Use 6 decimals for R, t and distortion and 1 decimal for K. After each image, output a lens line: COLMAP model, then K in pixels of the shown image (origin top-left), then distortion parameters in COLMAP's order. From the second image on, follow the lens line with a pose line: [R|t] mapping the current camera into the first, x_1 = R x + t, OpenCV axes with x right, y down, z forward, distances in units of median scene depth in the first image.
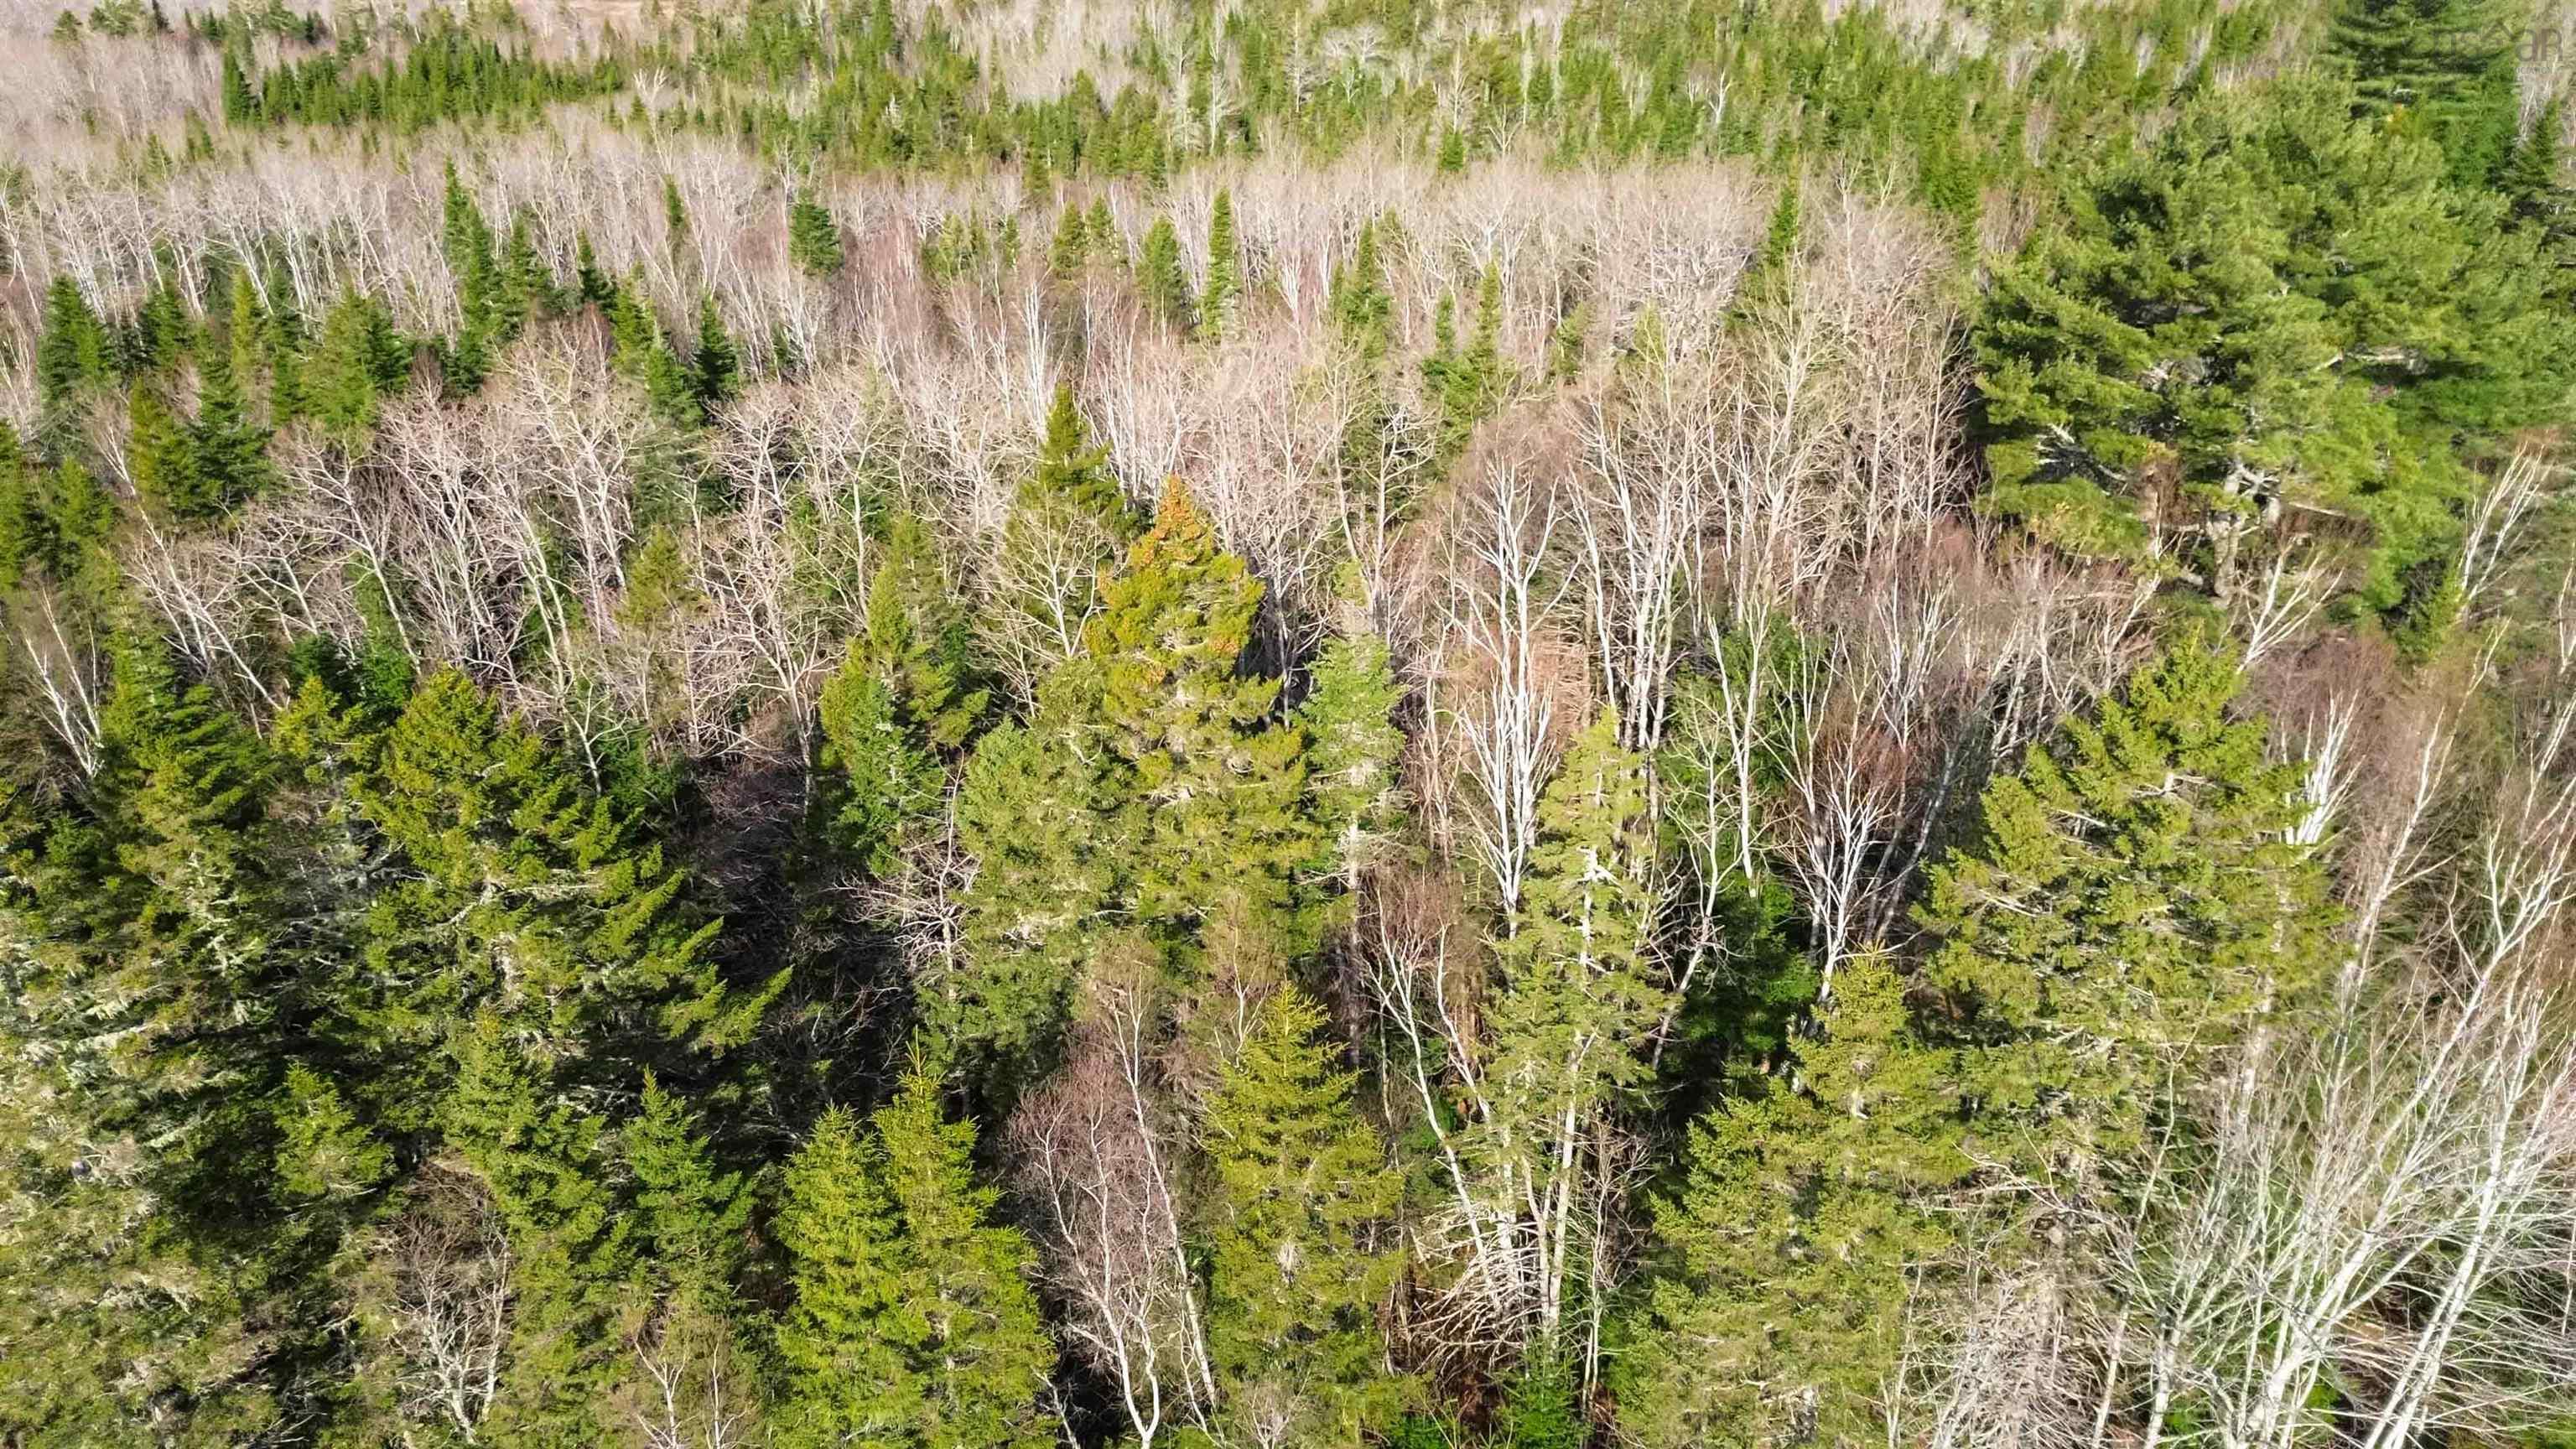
lens RADIAL K [[1834.1, 0, 1289.8], [0, 1834.1, 717.4], [0, 0, 1]] dist [0.066077, -0.064531]
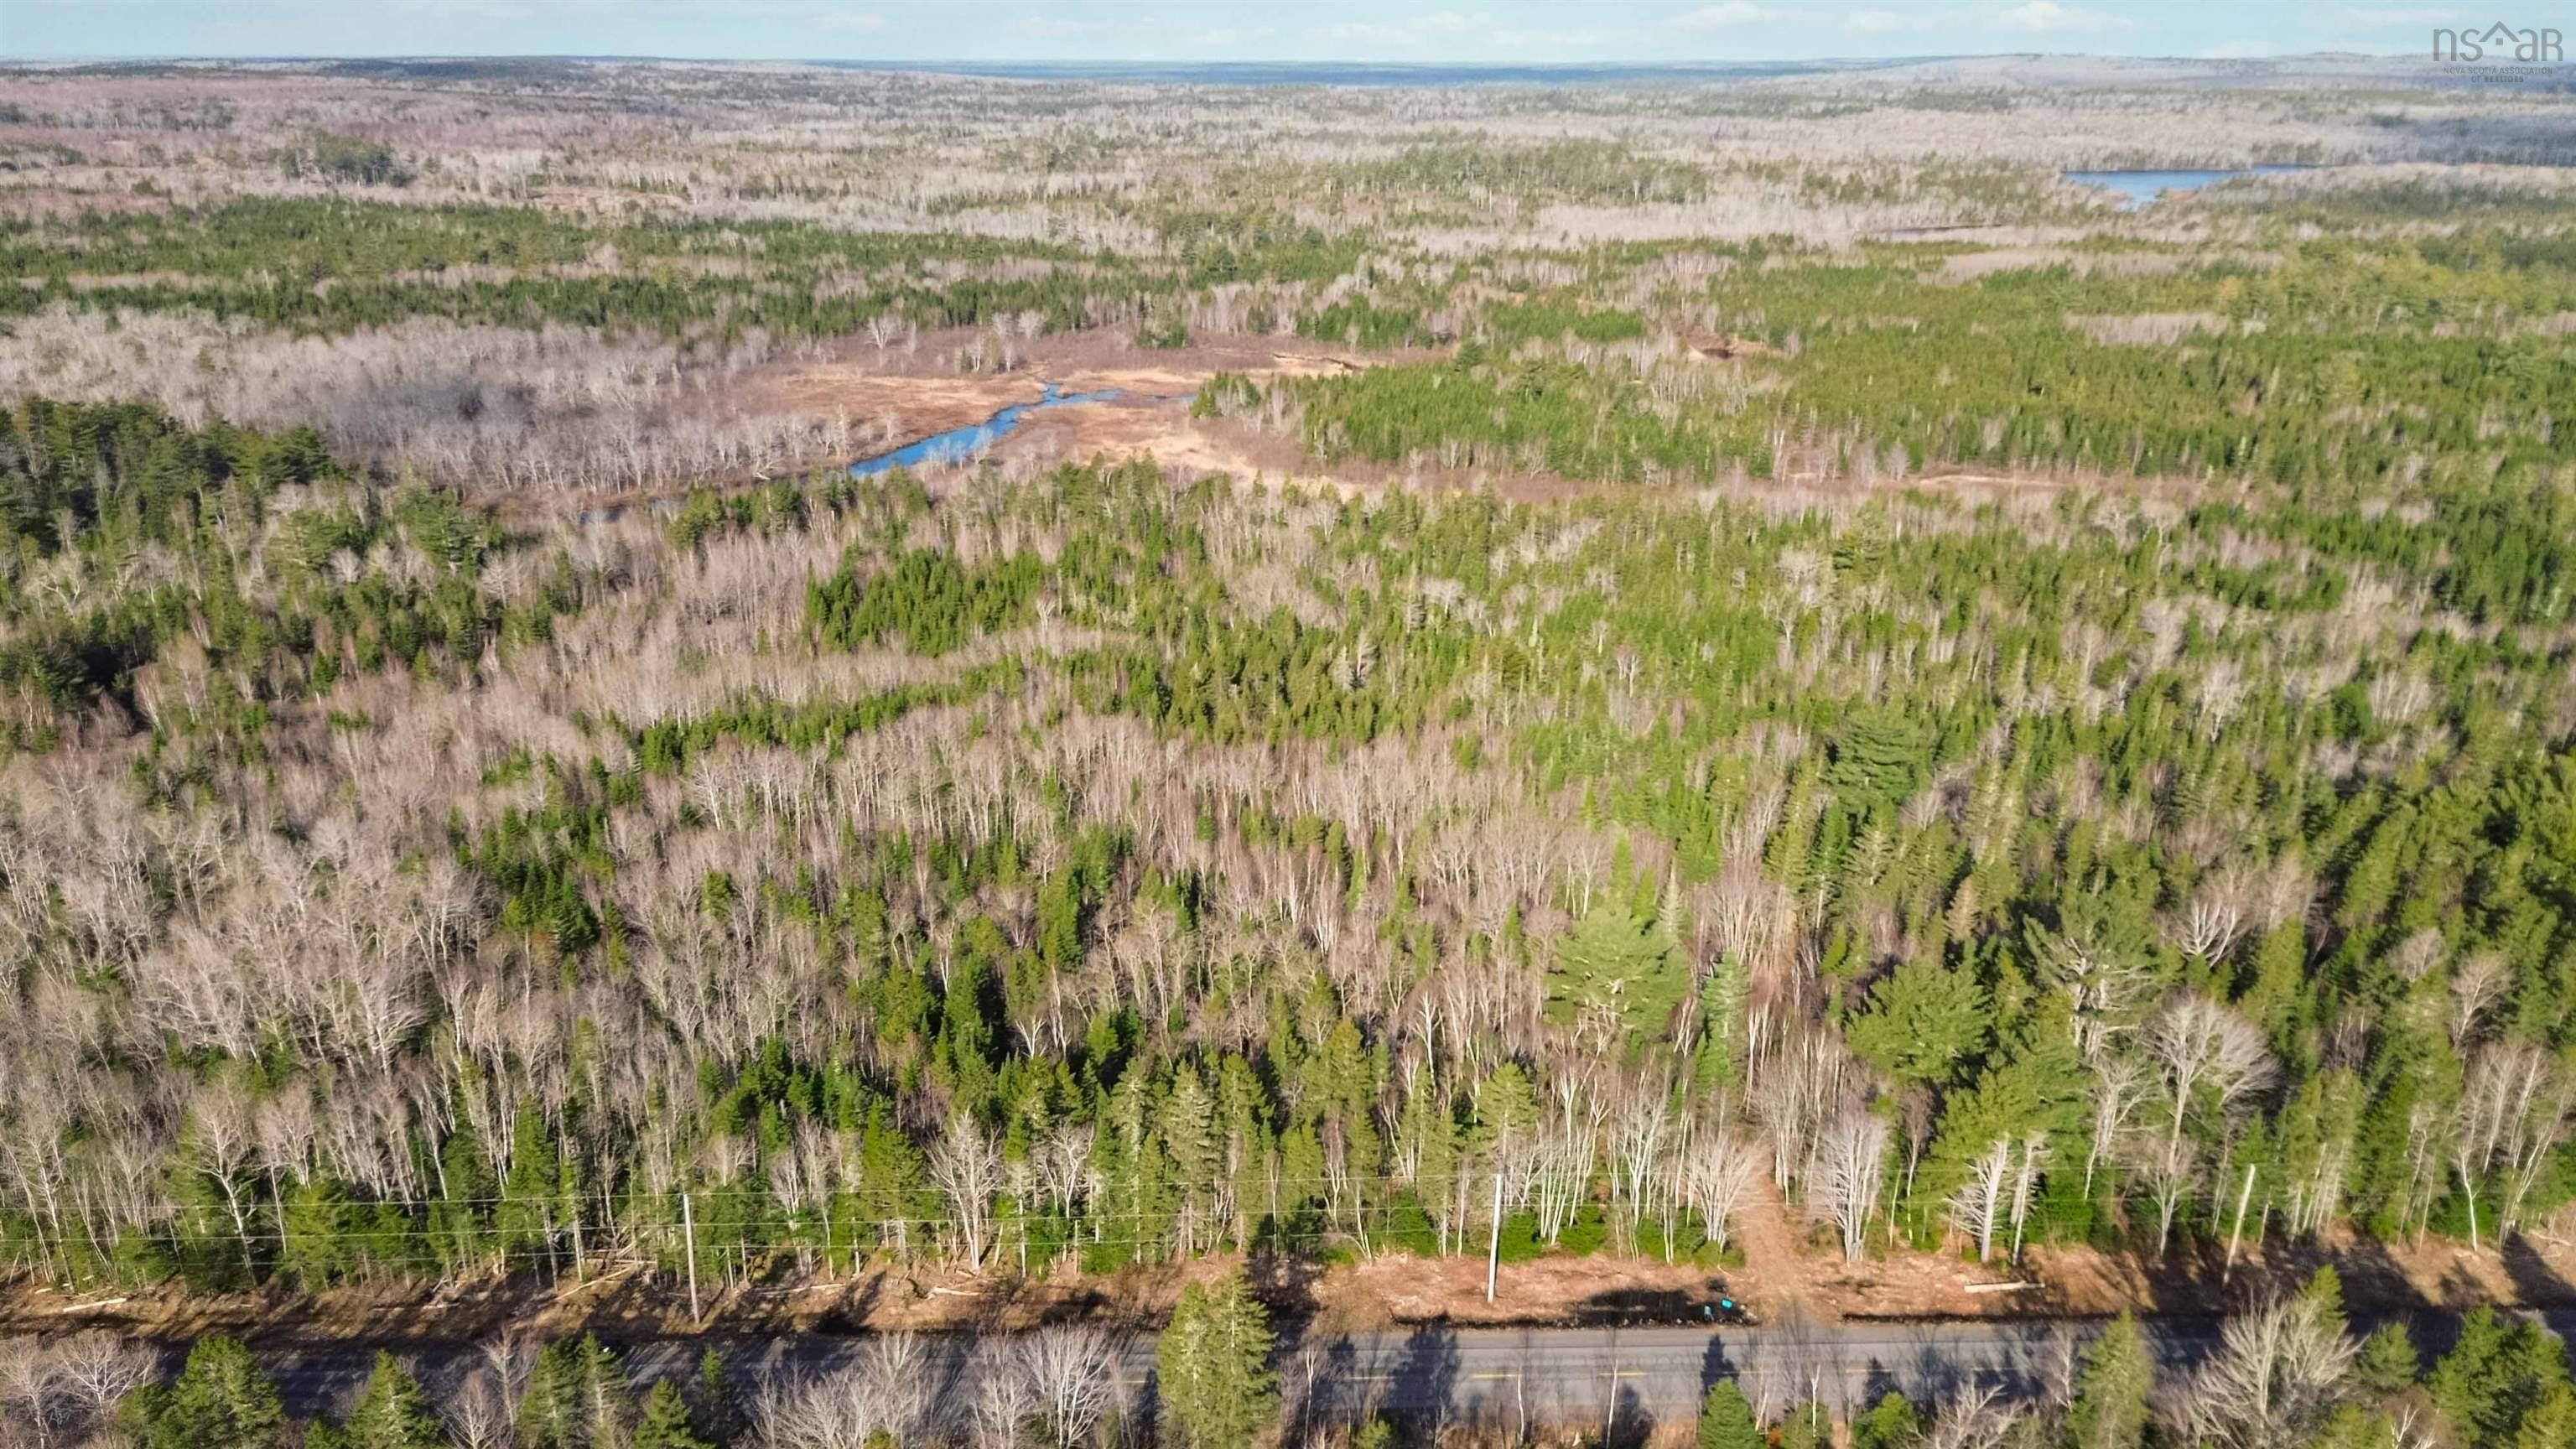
lens RADIAL K [[1834.1, 0, 1283.7], [0, 1834.1, 720.1], [0, 0, 1]] dist [0.066077, -0.064531]
pose [[0.996409, 0.039661, -0.074805, 0.042823], [-0.046677, 0.994429, -0.094514, -0.172520], [0.070640, 0.097666, 0.992709, -1.610222]]
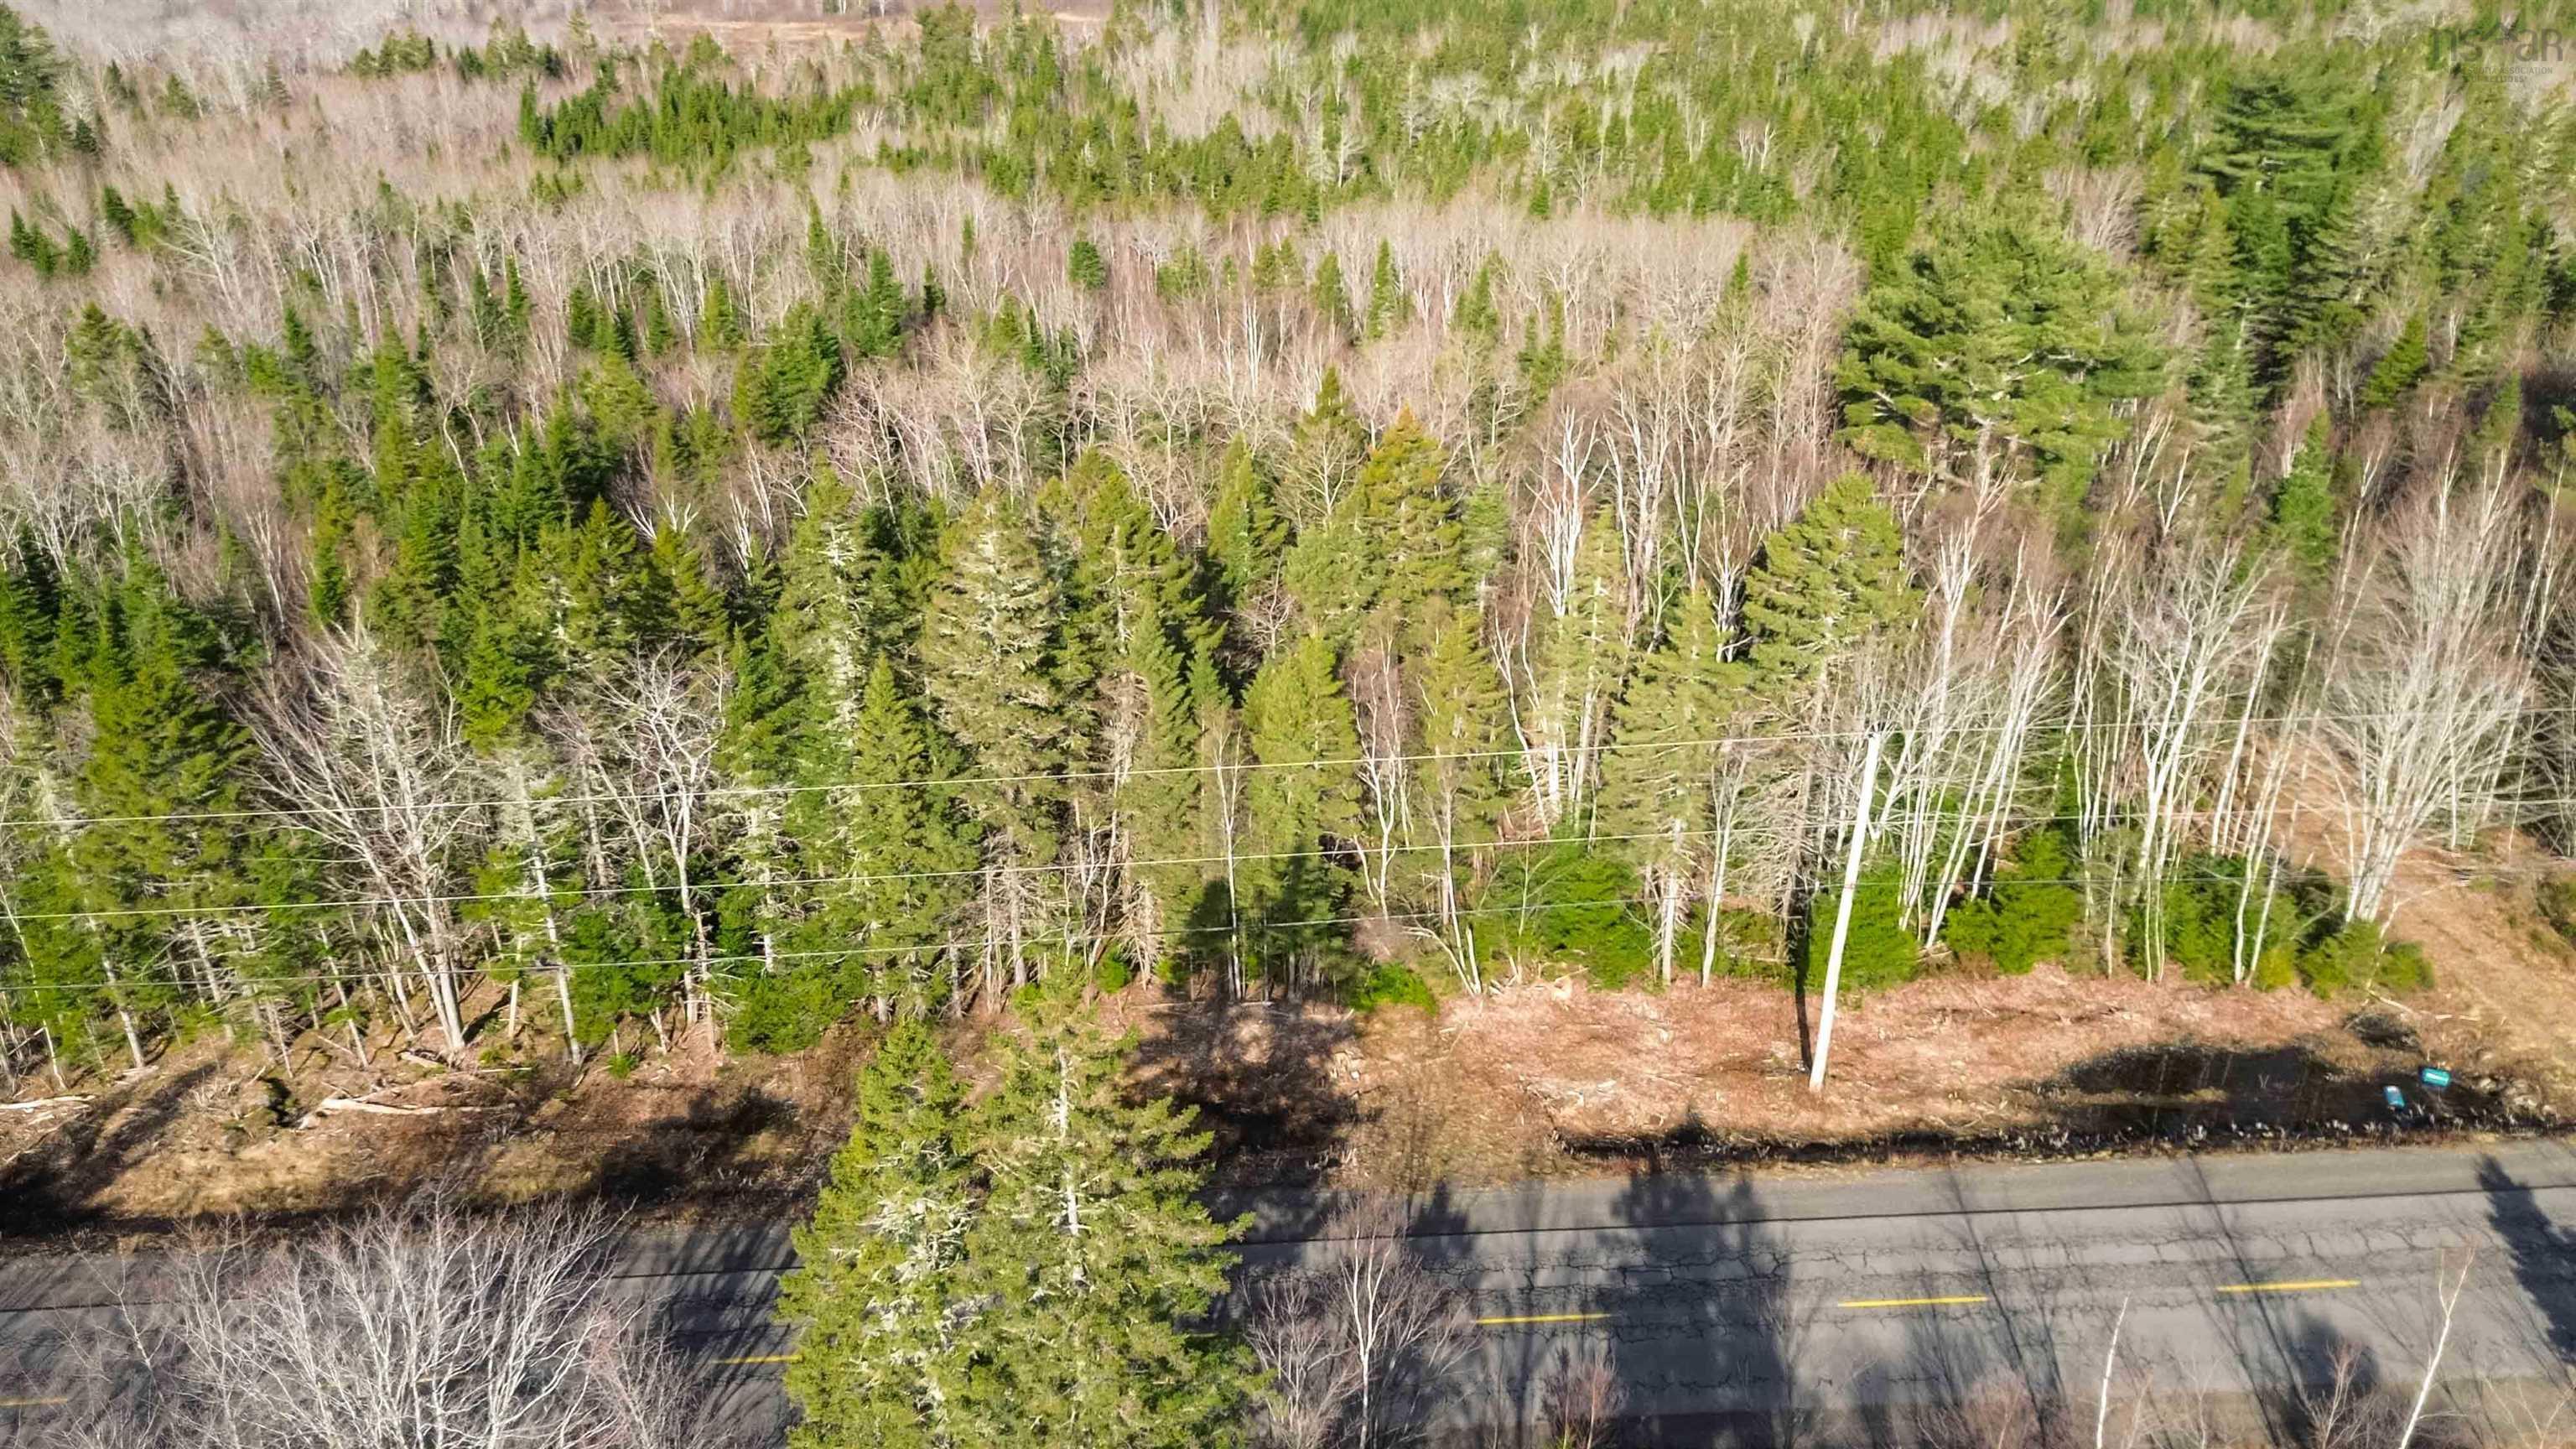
lens RADIAL K [[1834.1, 0, 1284.4], [0, 1834.1, 716.3], [0, 0, 1]] dist [0.066077, -0.064531]
pose [[0.998781, 0.022559, -0.043905, -0.036196], [-0.022630, 0.999743, -0.001135, 0.086259], [0.043868, 0.002127, 0.999035, -0.410087]]
